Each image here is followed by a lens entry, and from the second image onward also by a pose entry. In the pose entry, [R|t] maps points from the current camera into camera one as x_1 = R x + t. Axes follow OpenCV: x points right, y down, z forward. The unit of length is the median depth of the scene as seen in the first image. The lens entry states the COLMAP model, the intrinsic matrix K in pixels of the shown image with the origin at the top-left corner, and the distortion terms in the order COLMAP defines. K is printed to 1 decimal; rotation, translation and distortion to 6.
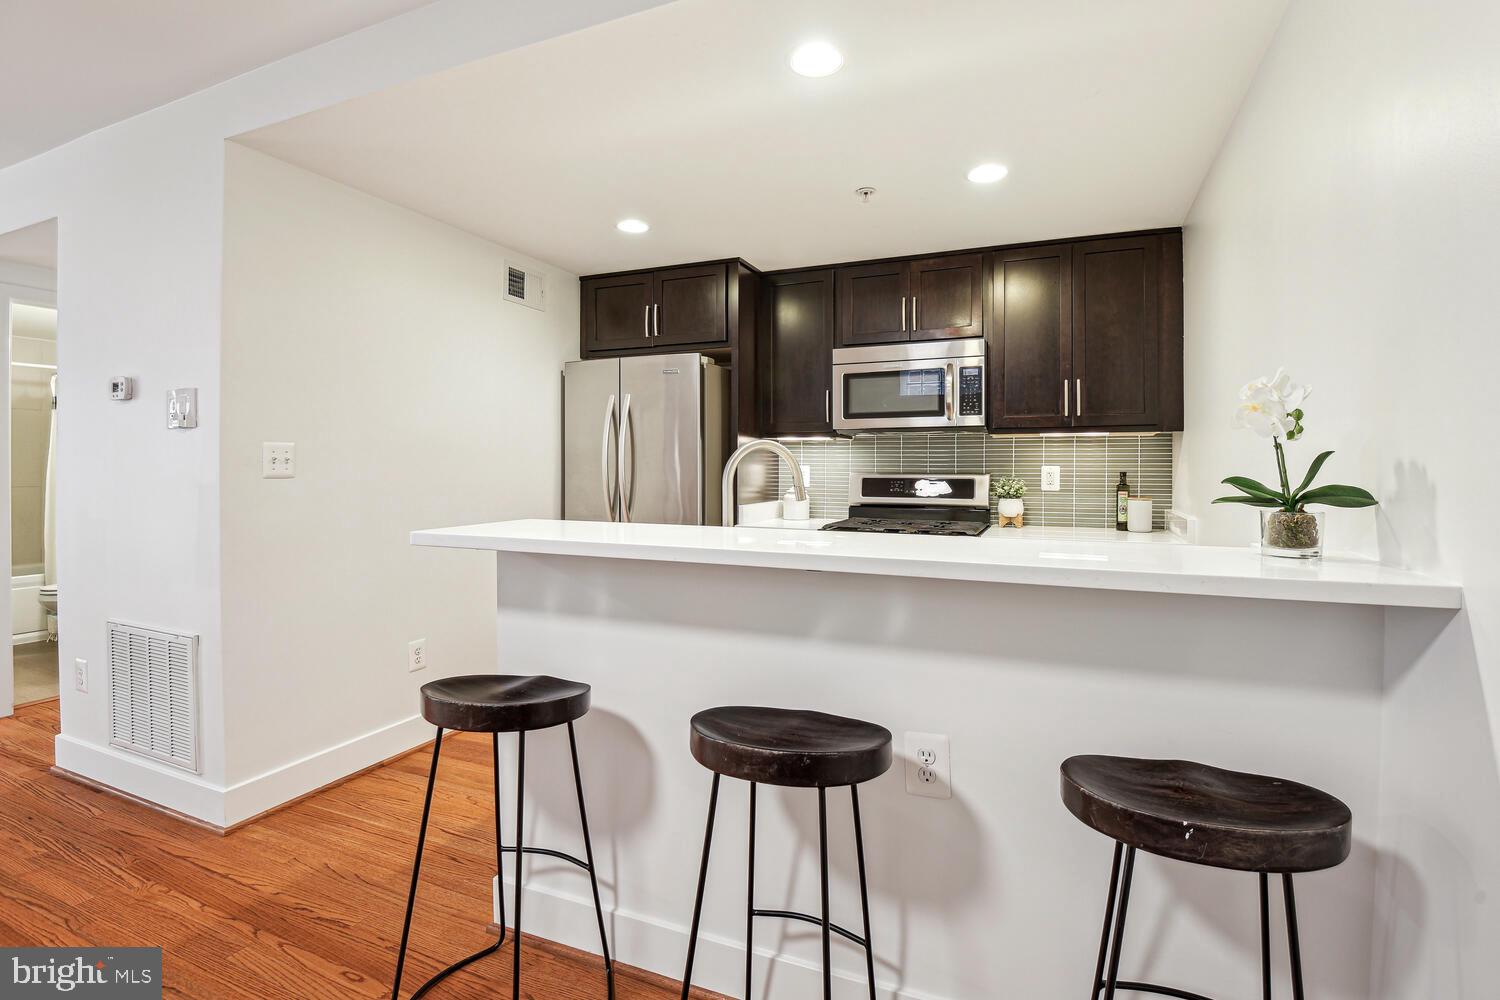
lens RADIAL K [[699.7, 0, 735.4], [0, 699.7, 476.6], [0, 0, 1]] dist [0.002904, -0.000441]
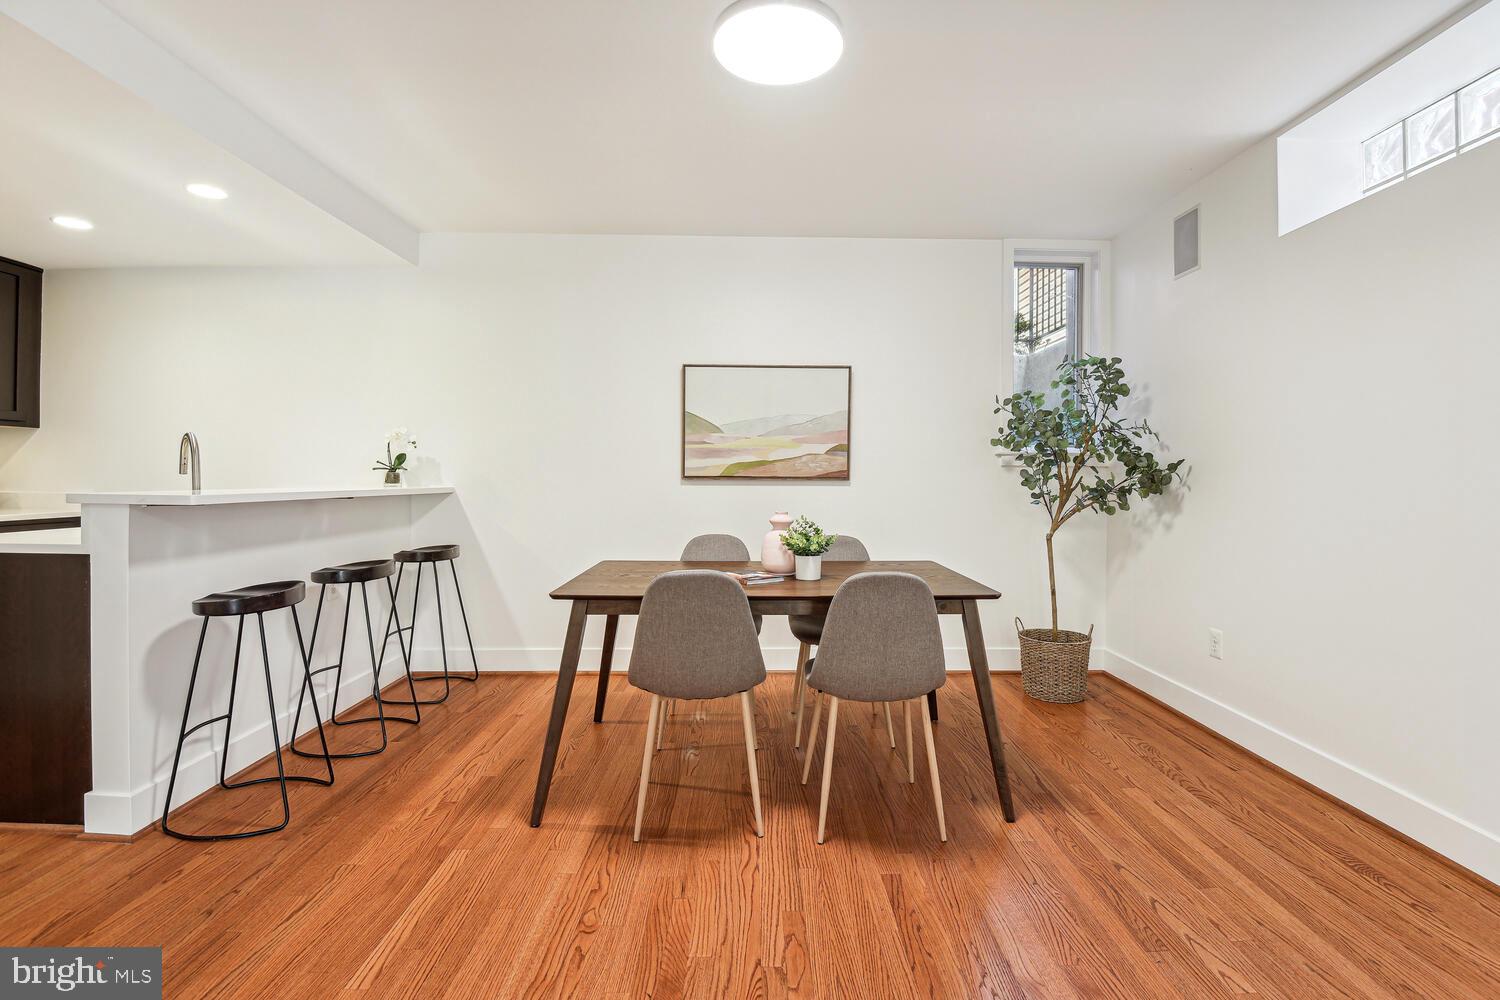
lens RADIAL K [[722.8, 0, 764.0], [0, 722.8, 471.2], [0, 0, 1]] dist [-0.029352, -0.002122]
pose [[-0.407119, 0.004835, 0.913362, -0.938286], [0.006892, 0.999974, -0.002221, 0.021416], [-0.913349, 0.005391, -0.407142, 0.264888]]
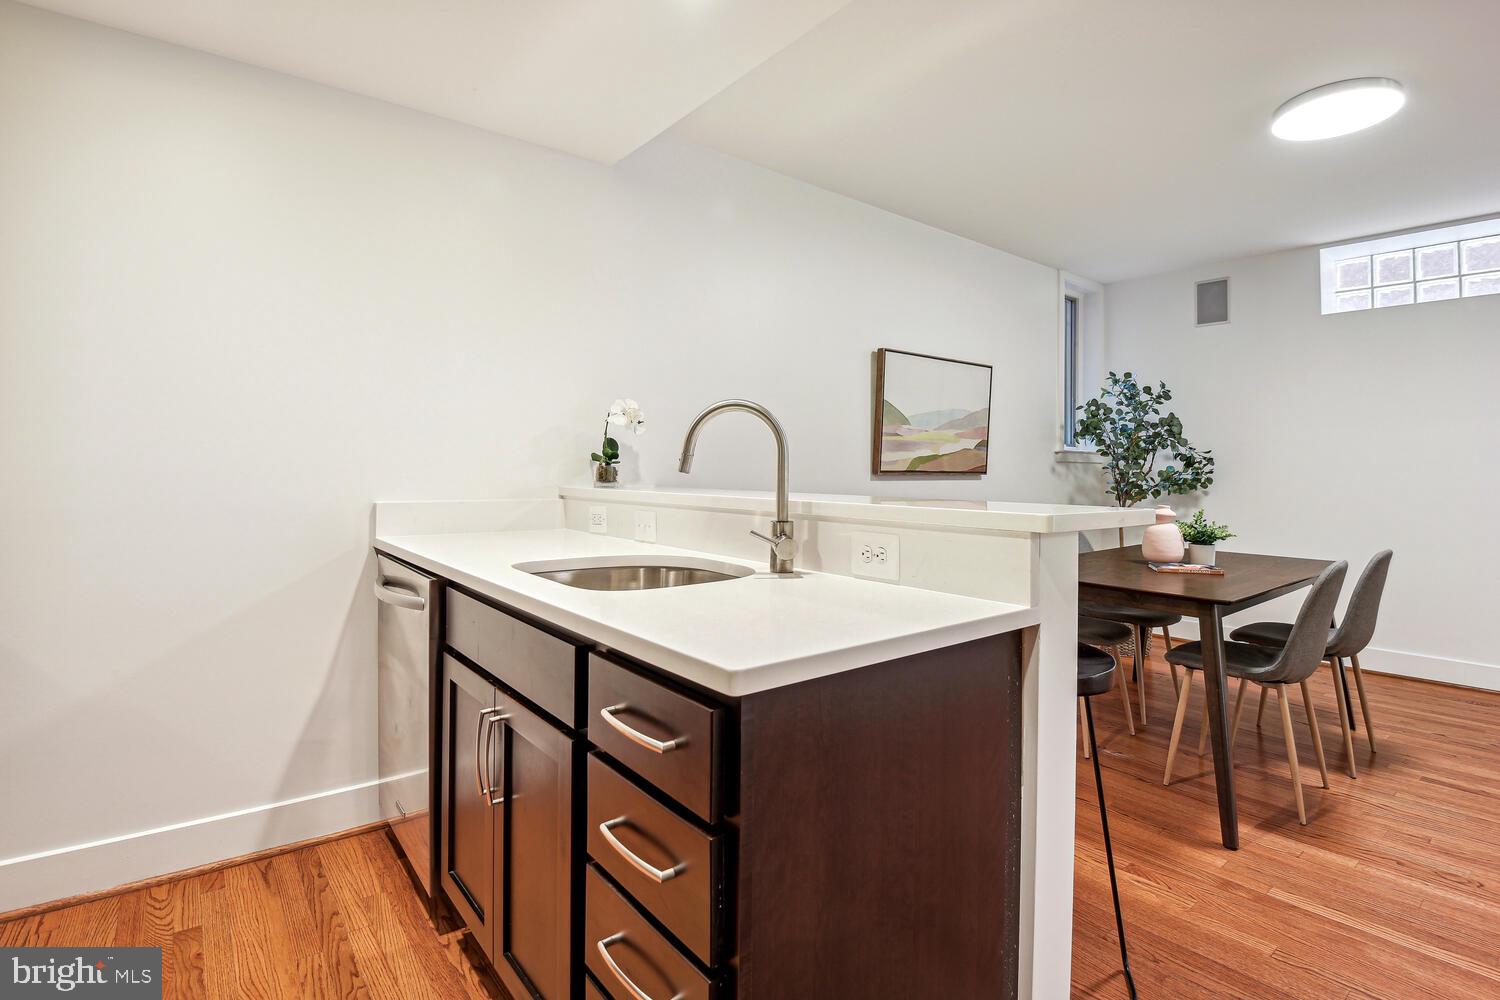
lens RADIAL K [[722.8, 0, 778.5], [0, 722.8, 457.5], [0, 0, 1]] dist [-0.029352, -0.002122]
pose [[-0.887393, 0.000984, 0.461012, -0.210981], [-0.000550, 0.999995, -0.003193, 0.010313], [-0.461013, -0.003087, -0.887388, 0.891523]]
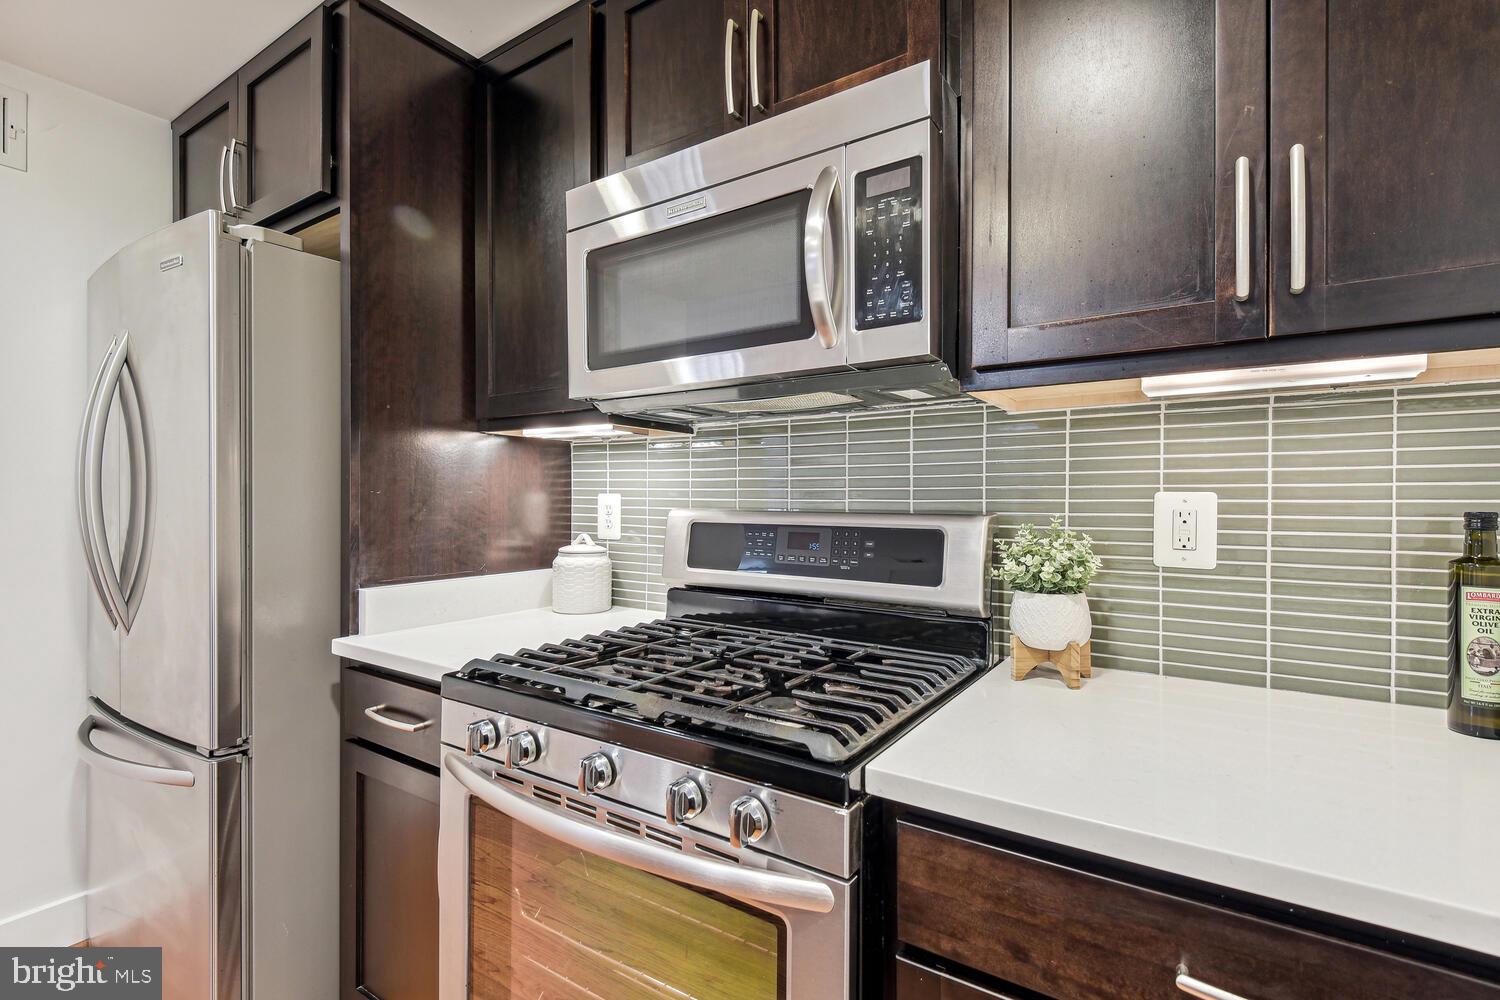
lens RADIAL K [[699.7, 0, 725.4], [0, 699.7, 501.1], [0, 0, 1]] dist [0.002904, -0.000441]
pose [[0.983855, -0.000064, -0.178966, 0.304279], [-0.001084, 0.999979, -0.006317, -0.008872], [0.178963, 0.006409, 0.983835, 0.653651]]
